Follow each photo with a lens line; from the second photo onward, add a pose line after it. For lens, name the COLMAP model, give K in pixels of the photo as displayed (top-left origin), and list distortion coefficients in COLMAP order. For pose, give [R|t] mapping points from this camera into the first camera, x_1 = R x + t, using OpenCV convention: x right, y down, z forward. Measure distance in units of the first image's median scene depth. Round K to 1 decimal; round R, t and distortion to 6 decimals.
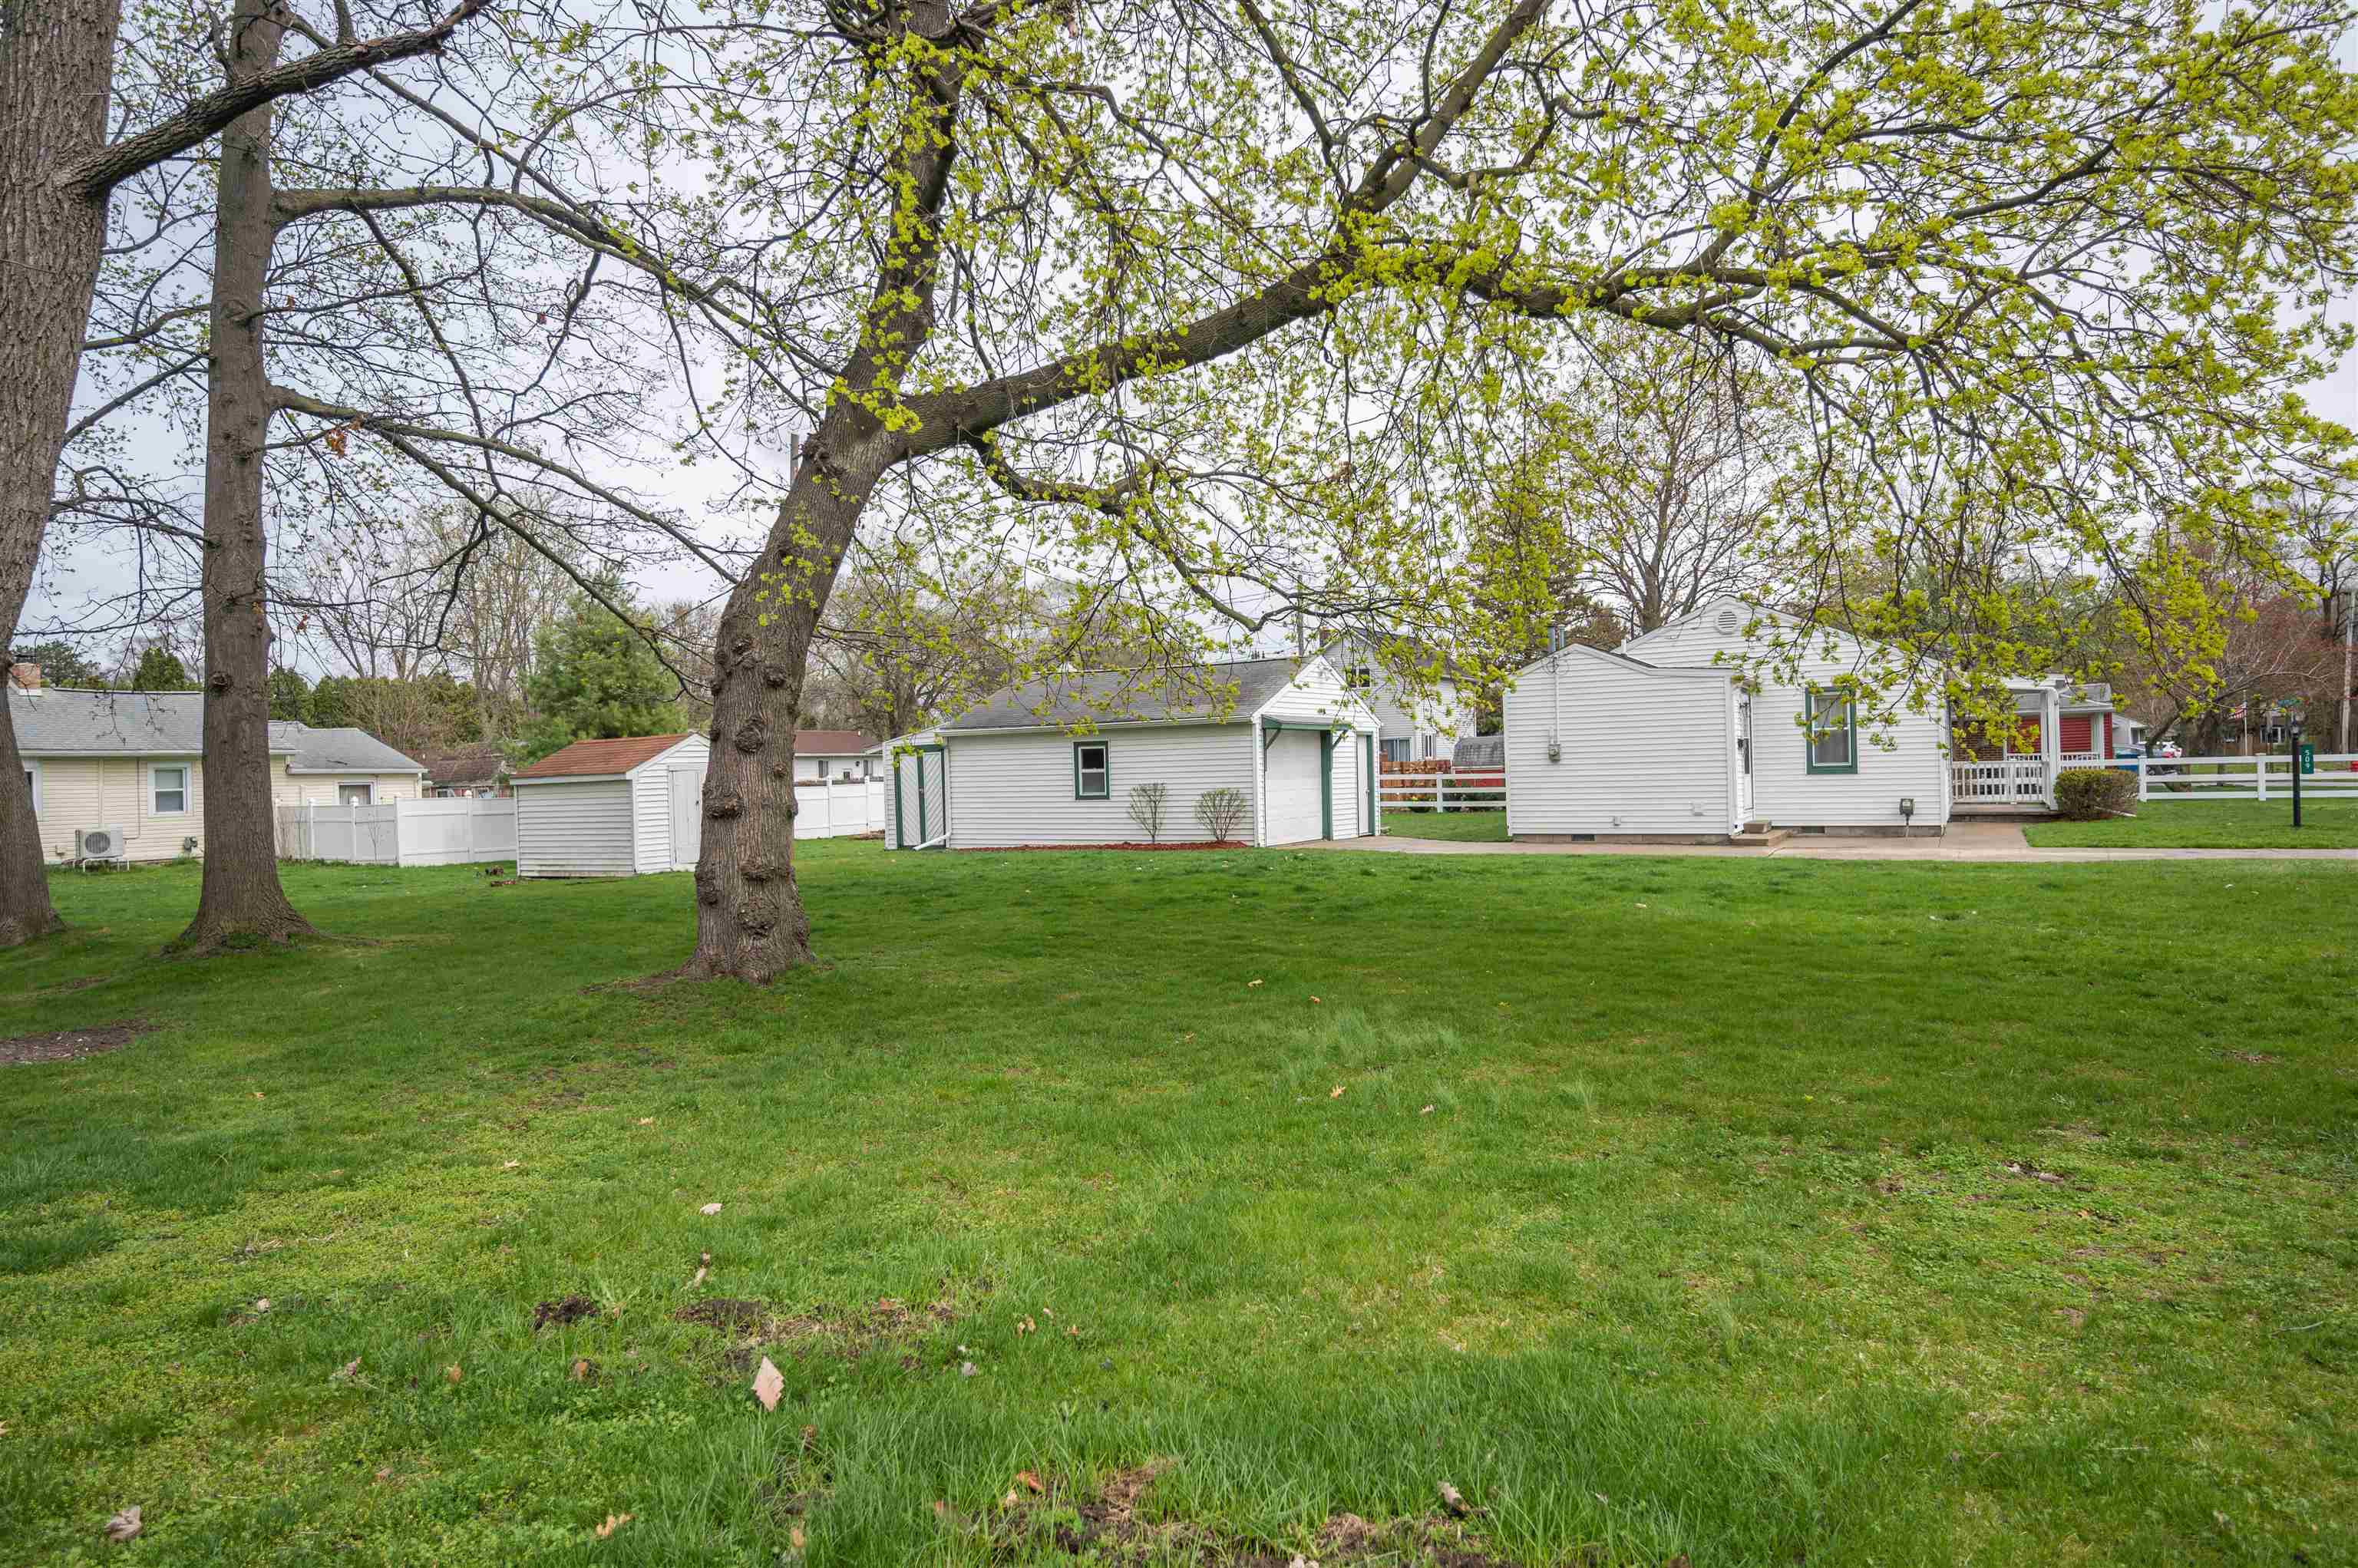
lens RADIAL K [[1339.6, 0, 1177.3], [0, 1339.6, 781.3], [0, 0, 1]] dist [-0.000069, -0.000007]
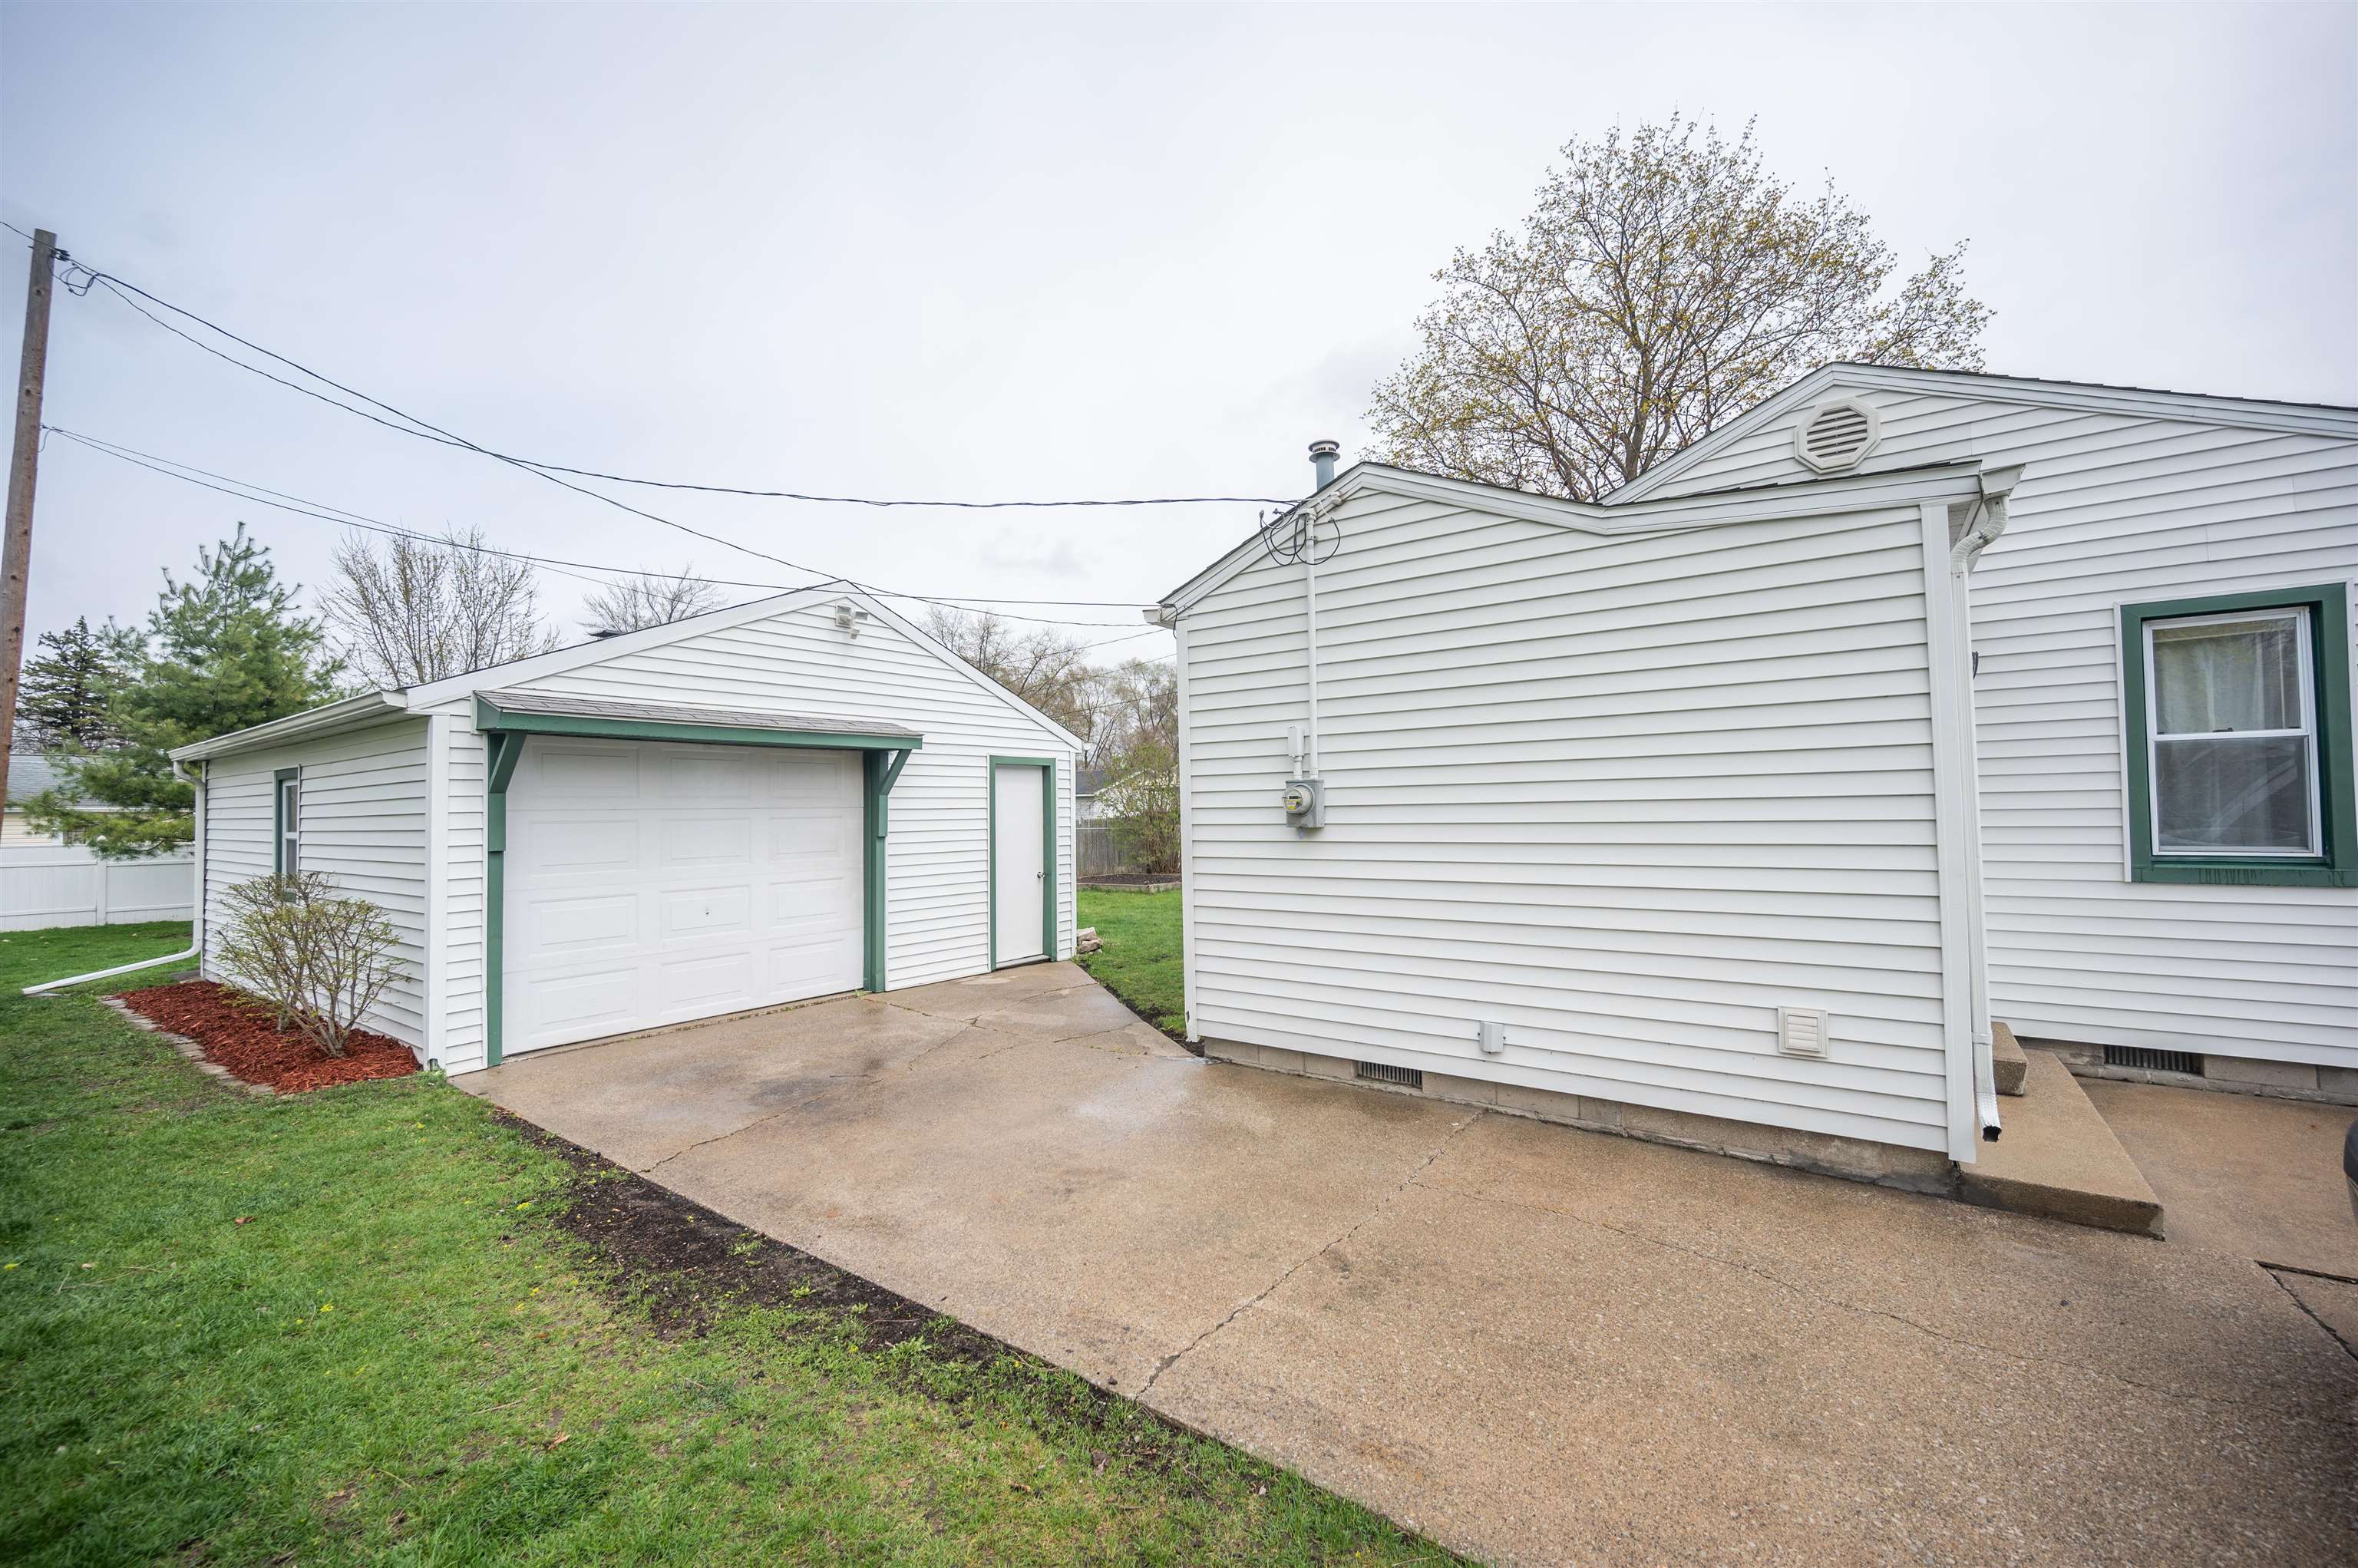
lens RADIAL K [[937.2, 0, 1181.4], [0, 937.2, 786.7], [0, 0, 1]] dist [-0.000810, 0.000250]
pose [[0.996853, 0.005300, -0.079089, 0.241572], [-0.007640, 0.999541, -0.029315, -0.017155], [0.078897, 0.029827, 0.996436, 0.688364]]
